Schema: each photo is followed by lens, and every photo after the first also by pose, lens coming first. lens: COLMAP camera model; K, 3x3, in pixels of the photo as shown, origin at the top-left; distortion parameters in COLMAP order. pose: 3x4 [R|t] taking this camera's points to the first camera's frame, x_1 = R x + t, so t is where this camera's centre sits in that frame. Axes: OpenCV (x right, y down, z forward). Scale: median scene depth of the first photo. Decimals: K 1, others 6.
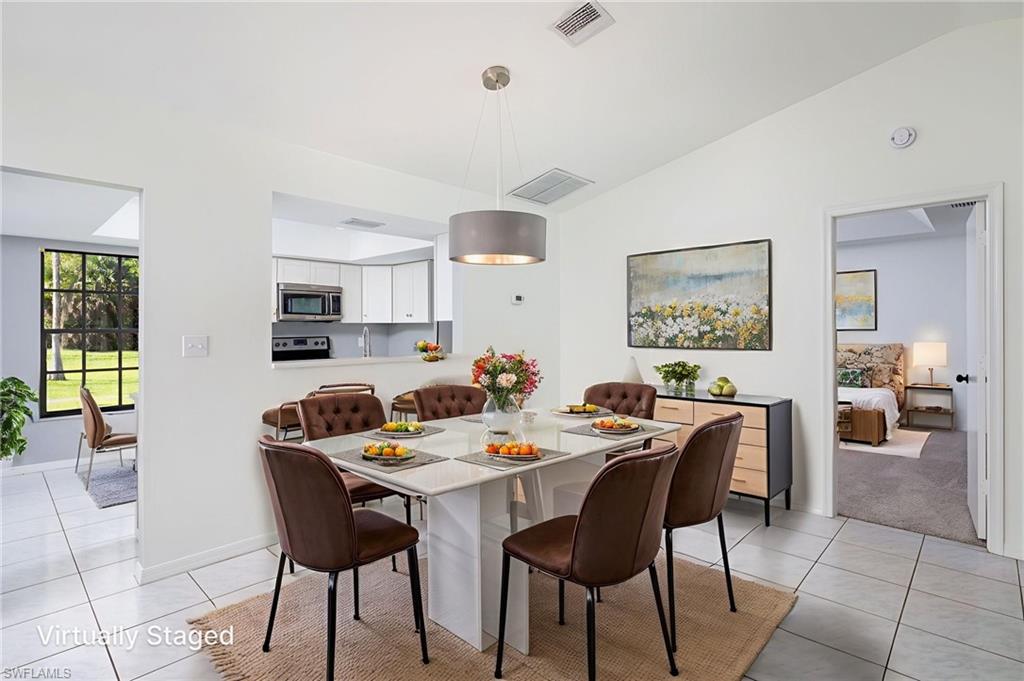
lens RADIAL K [[497.3, 0, 511.3], [0, 497.3, 327.4], [0, 0, 1]] dist [-0.001303, 0.000183]
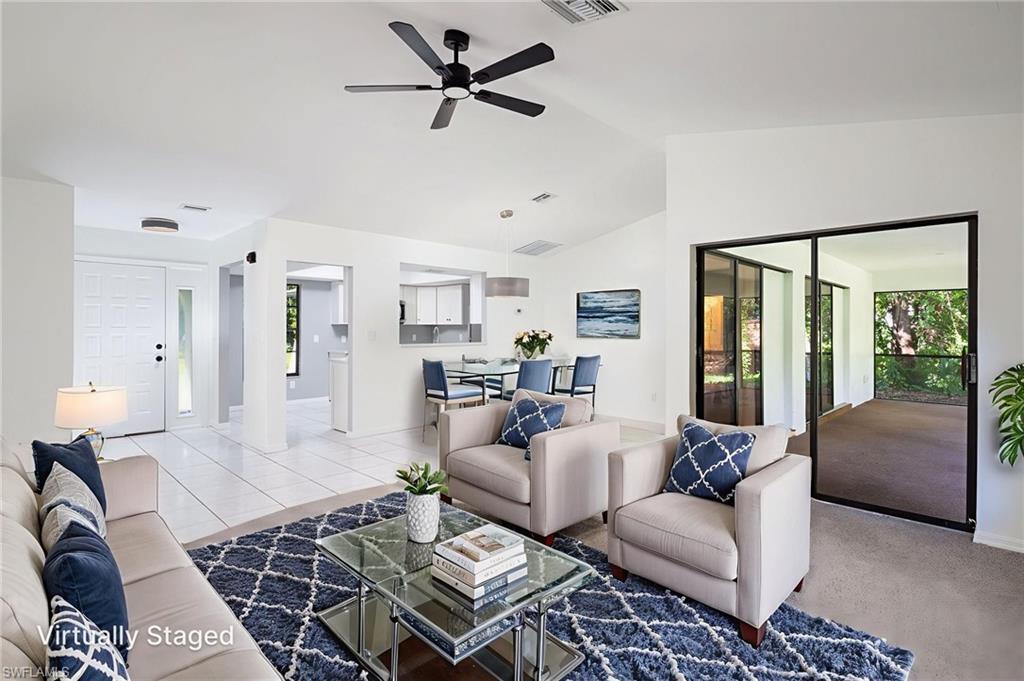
lens RADIAL K [[497.3, 0, 511.3], [0, 497.3, 327.4], [0, 0, 1]] dist [-0.001303, 0.000183]
pose [[0.999797, -0.002875, -0.019927, 0.018557], [0.002867, 0.999996, -0.000444, 0.001839], [0.019929, 0.000387, 0.999801, -0.650390]]
